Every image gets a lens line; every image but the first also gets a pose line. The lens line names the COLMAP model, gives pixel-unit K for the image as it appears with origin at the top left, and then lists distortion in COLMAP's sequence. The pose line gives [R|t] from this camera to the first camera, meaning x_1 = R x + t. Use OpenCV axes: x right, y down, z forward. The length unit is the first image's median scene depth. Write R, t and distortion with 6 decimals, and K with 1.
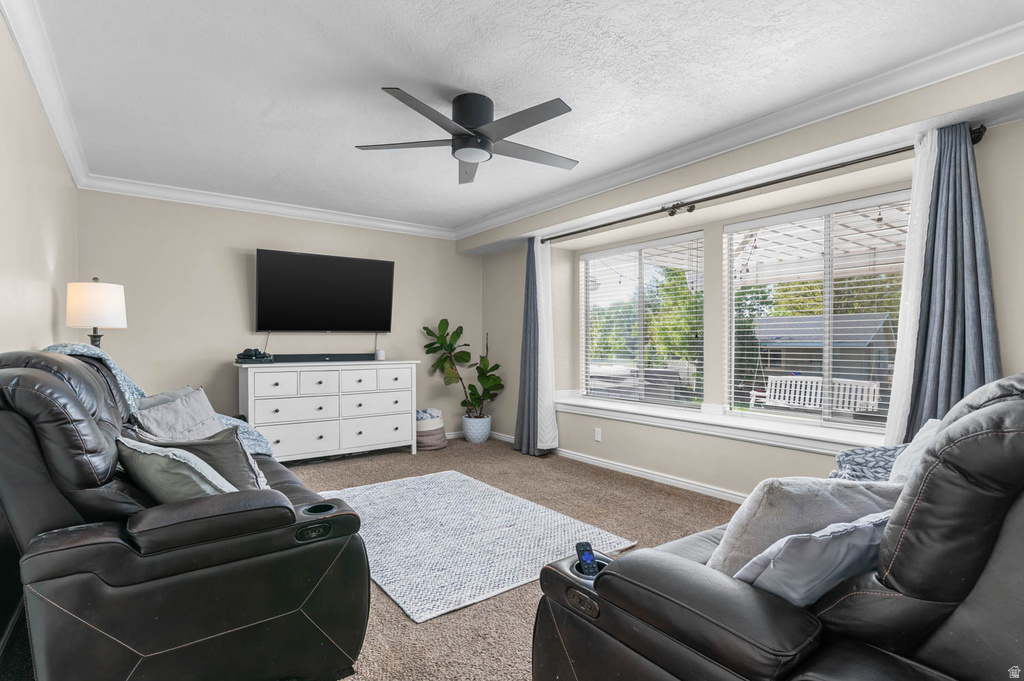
lens RADIAL K [[507.6, 0, 514.3], [0, 507.6, 348.3], [0, 0, 1]] dist [0.003078, -0.000421]
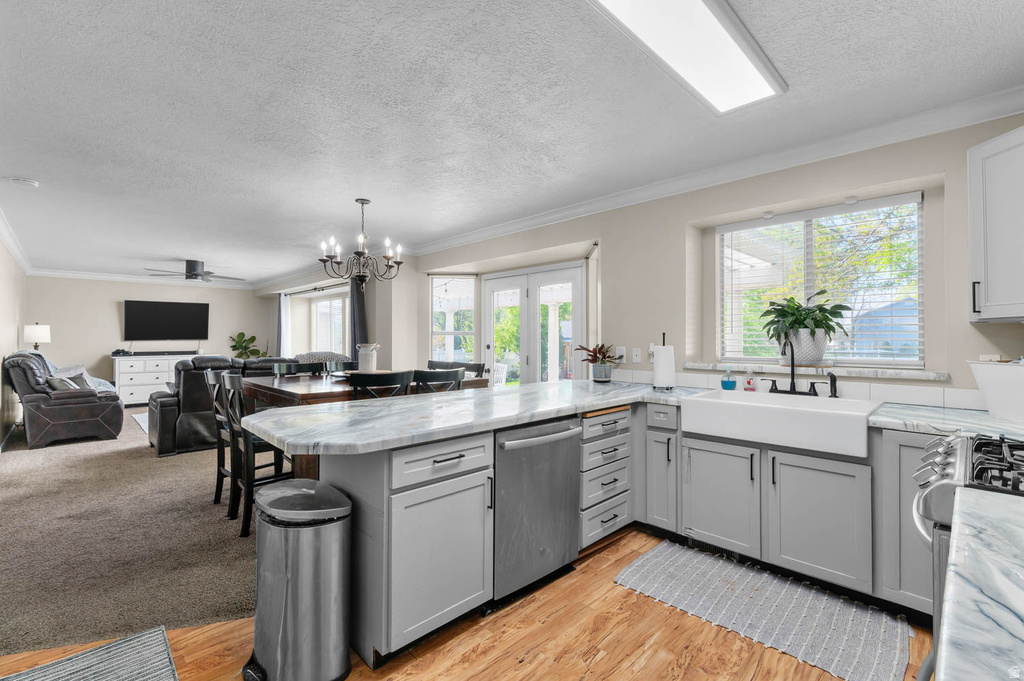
lens RADIAL K [[444.4, 0, 512.8], [0, 444.4, 329.6], [0, 0, 1]] dist [0.000840, 0.000079]
pose [[0.988813, 0.001254, 0.149156, 0.822092], [0.003075, 0.999581, -0.028789, -0.022644], [-0.149130, 0.028925, 0.988394, -1.065436]]
